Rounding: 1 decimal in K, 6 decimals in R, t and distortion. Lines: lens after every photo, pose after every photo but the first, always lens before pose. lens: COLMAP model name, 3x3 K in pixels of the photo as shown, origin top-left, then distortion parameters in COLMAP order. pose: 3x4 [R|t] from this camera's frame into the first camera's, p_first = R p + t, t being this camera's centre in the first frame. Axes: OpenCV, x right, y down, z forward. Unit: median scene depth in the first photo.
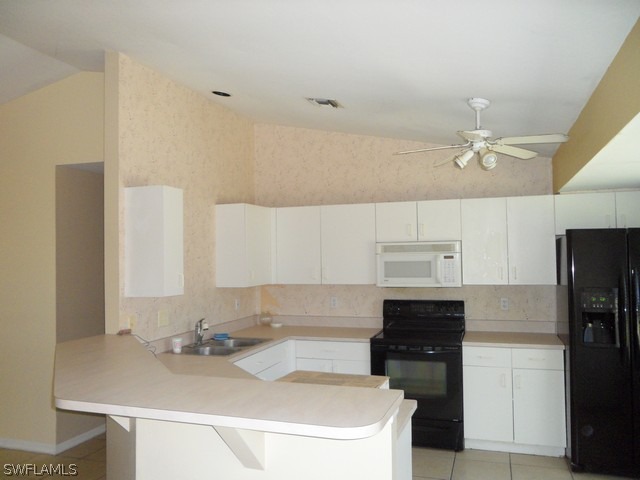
lens RADIAL K [[518.0, 0, 320.0], [0, 518.0, 240.0], [0, 0, 1]] dist [0.001425, 0.005173]
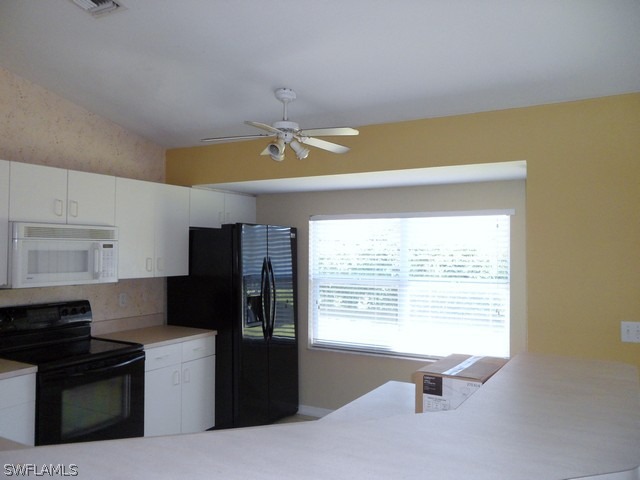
lens RADIAL K [[557.1, 0, 301.8], [0, 557.1, 238.1], [0, 0, 1]] dist [0.005579, 0.006690]
pose [[0.213828, 0.036348, 0.976195, -0.525388], [-0.035575, 0.998934, -0.029402, 0.034740], [-0.976223, -0.028442, 0.214893, 0.502013]]
